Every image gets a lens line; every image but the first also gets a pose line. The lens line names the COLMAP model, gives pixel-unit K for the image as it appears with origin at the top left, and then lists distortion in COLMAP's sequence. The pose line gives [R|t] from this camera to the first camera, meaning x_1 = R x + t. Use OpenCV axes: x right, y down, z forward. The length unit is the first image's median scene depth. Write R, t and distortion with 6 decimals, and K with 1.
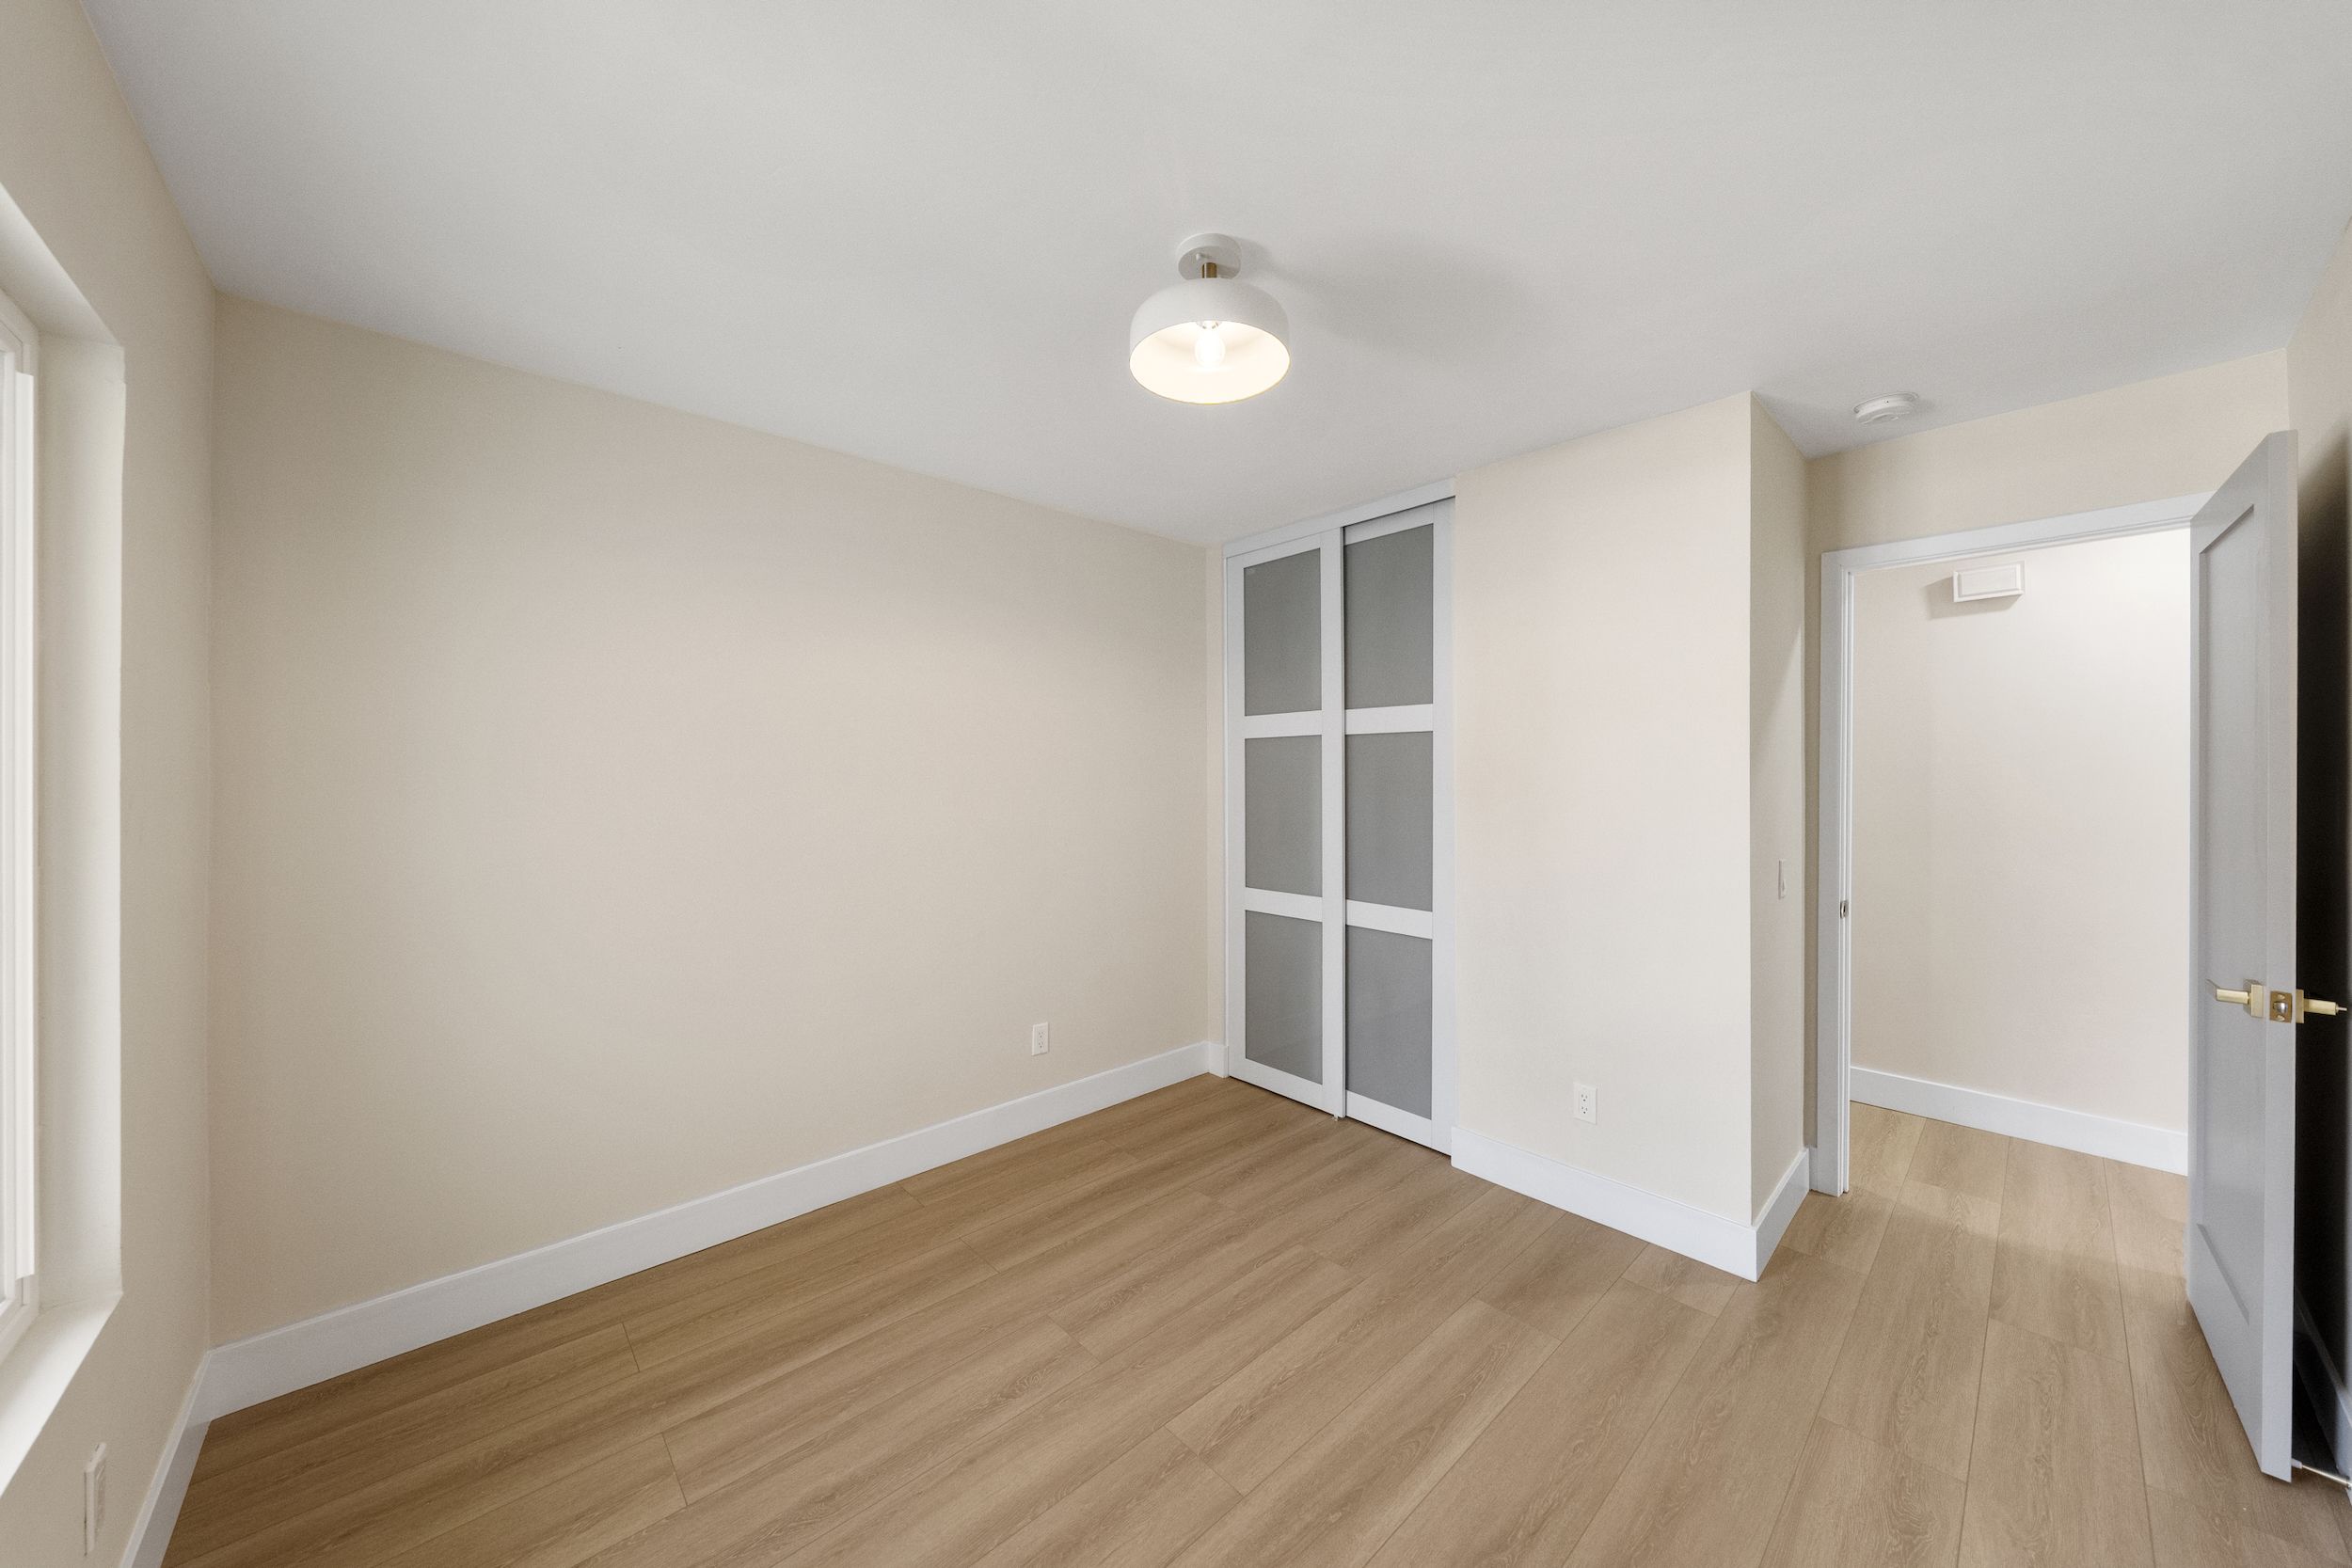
lens RADIAL K [[814.4, 0, 1184.2], [0, 814.4, 785.4], [0, 0, 1]] dist [0.000255, -0.000026]
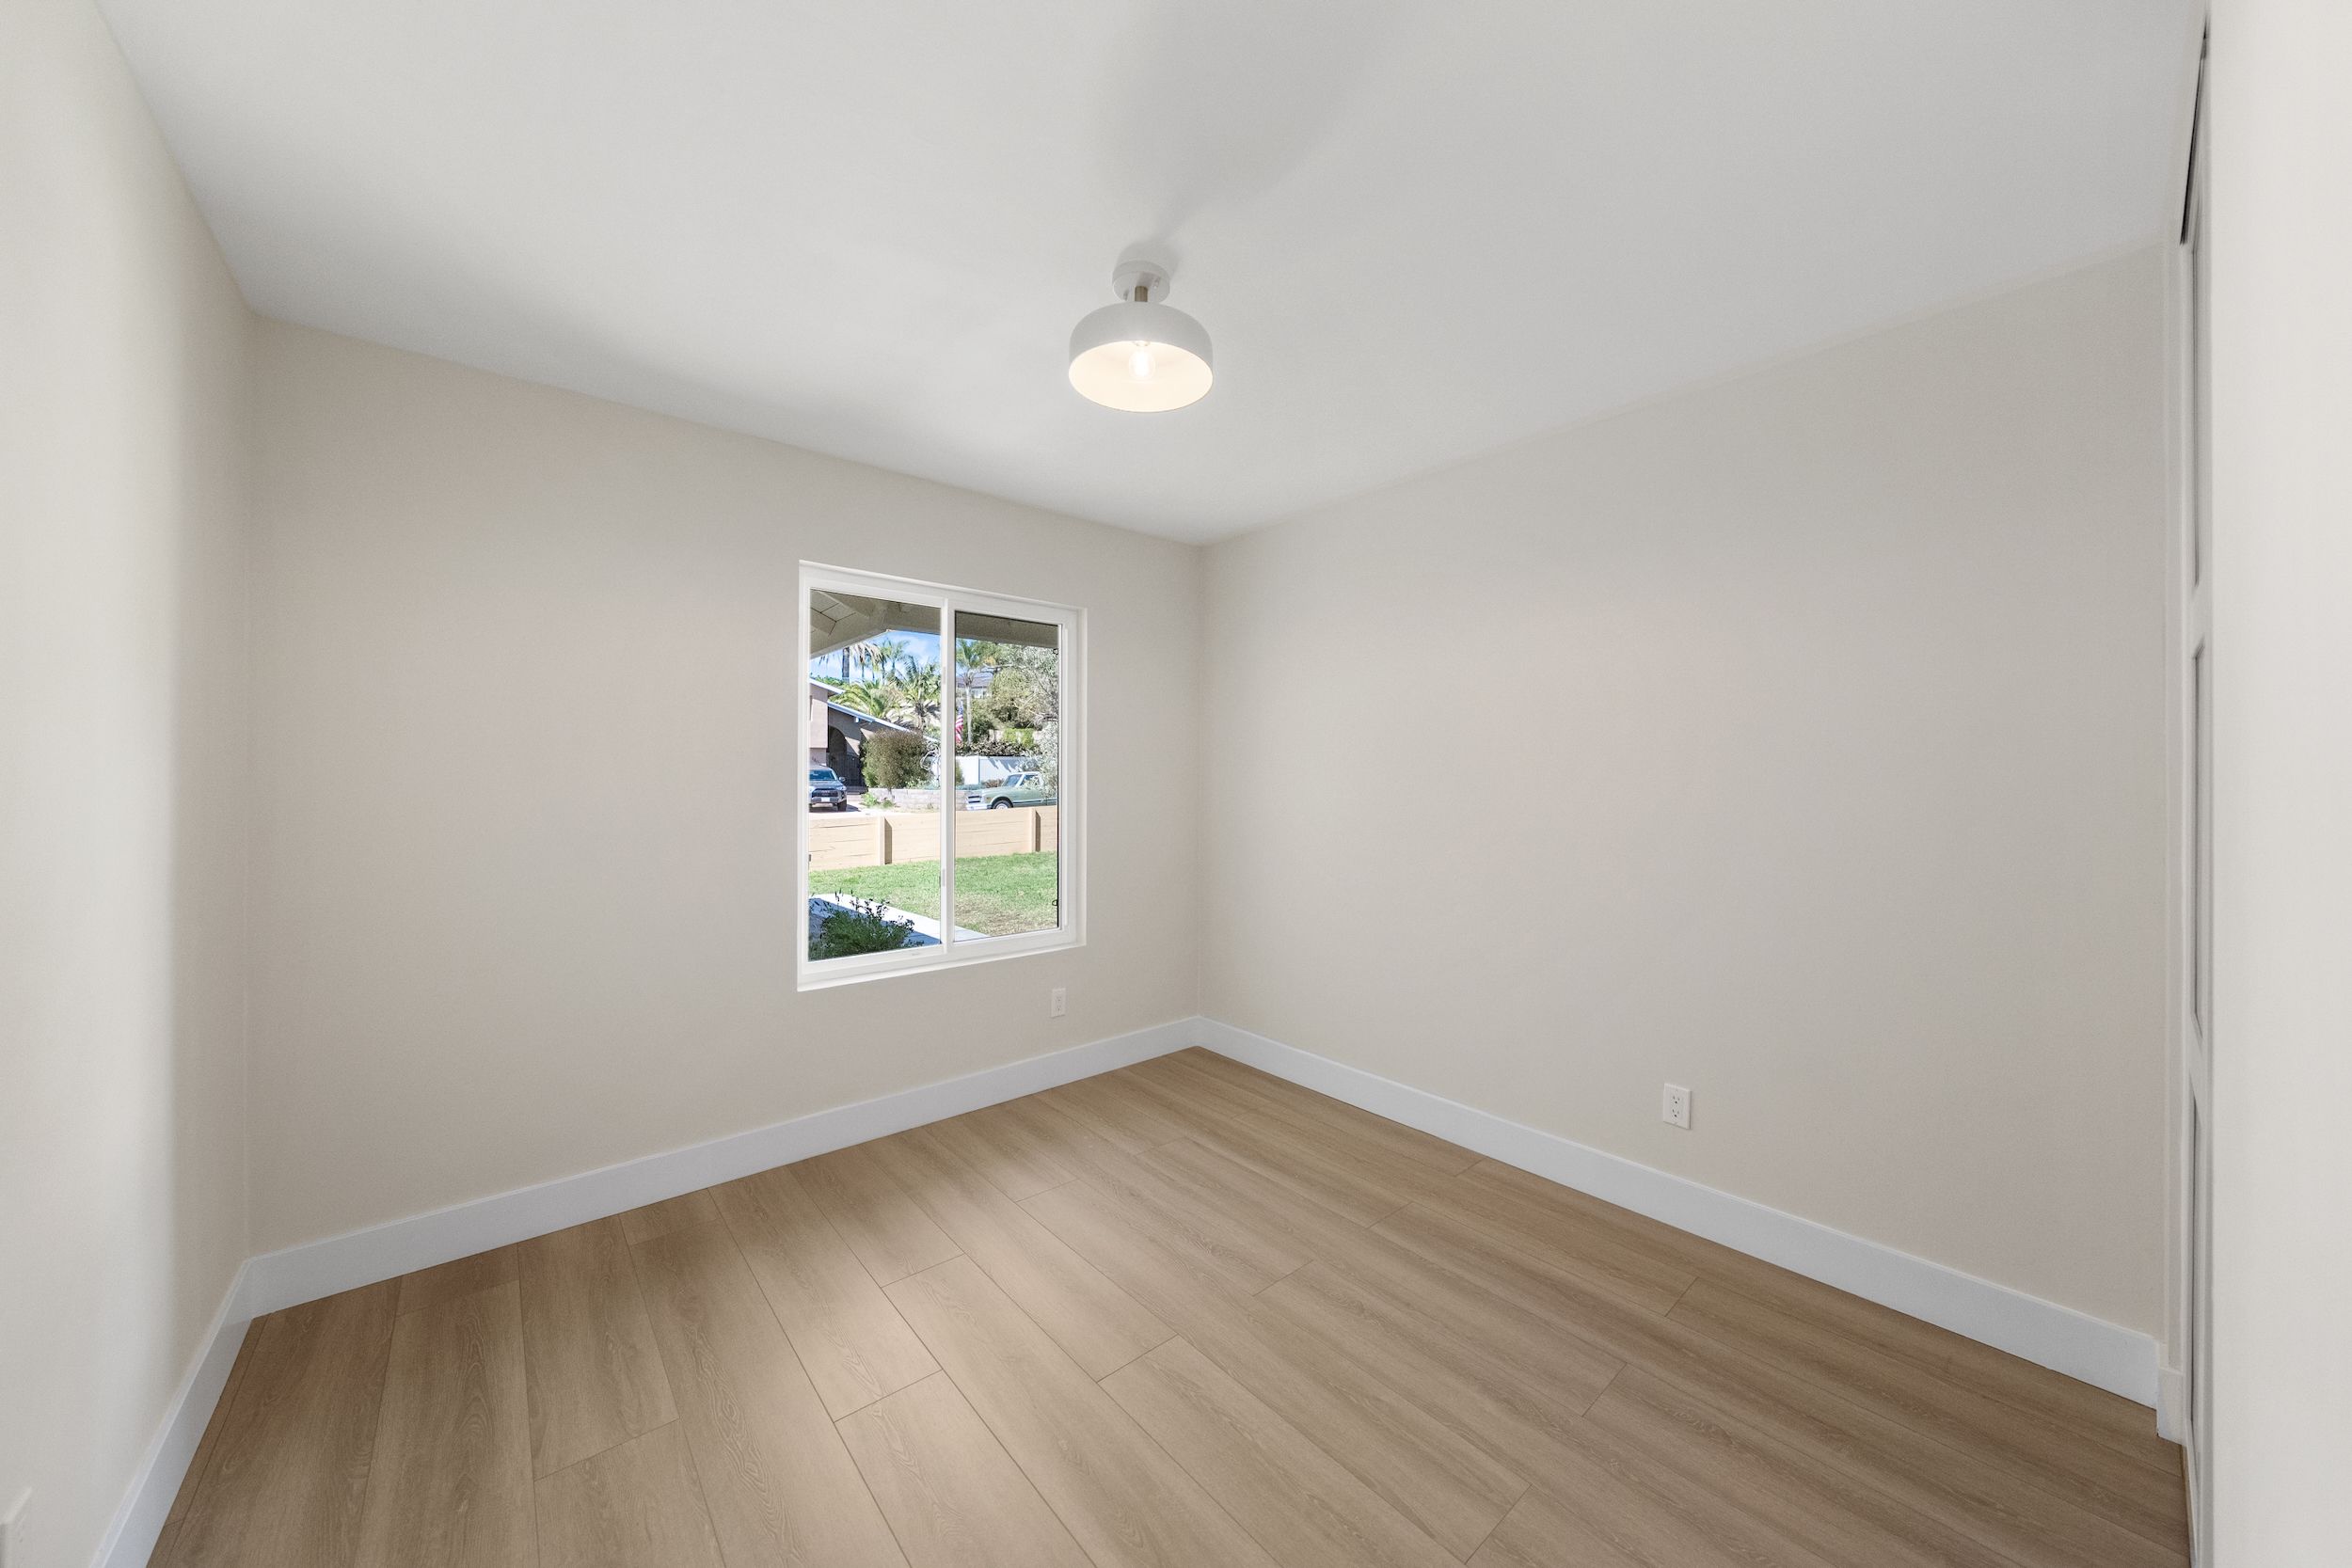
lens RADIAL K [[814.4, 0, 1196.8], [0, 814.4, 767.8], [0, 0, 1]] dist [0.000255, -0.000026]
pose [[-0.028122, -0.009487, -0.999559, 0.869815], [-0.013892, 0.999862, -0.009099, 0.012541], [0.999508, 0.013630, -0.028250, 0.825730]]
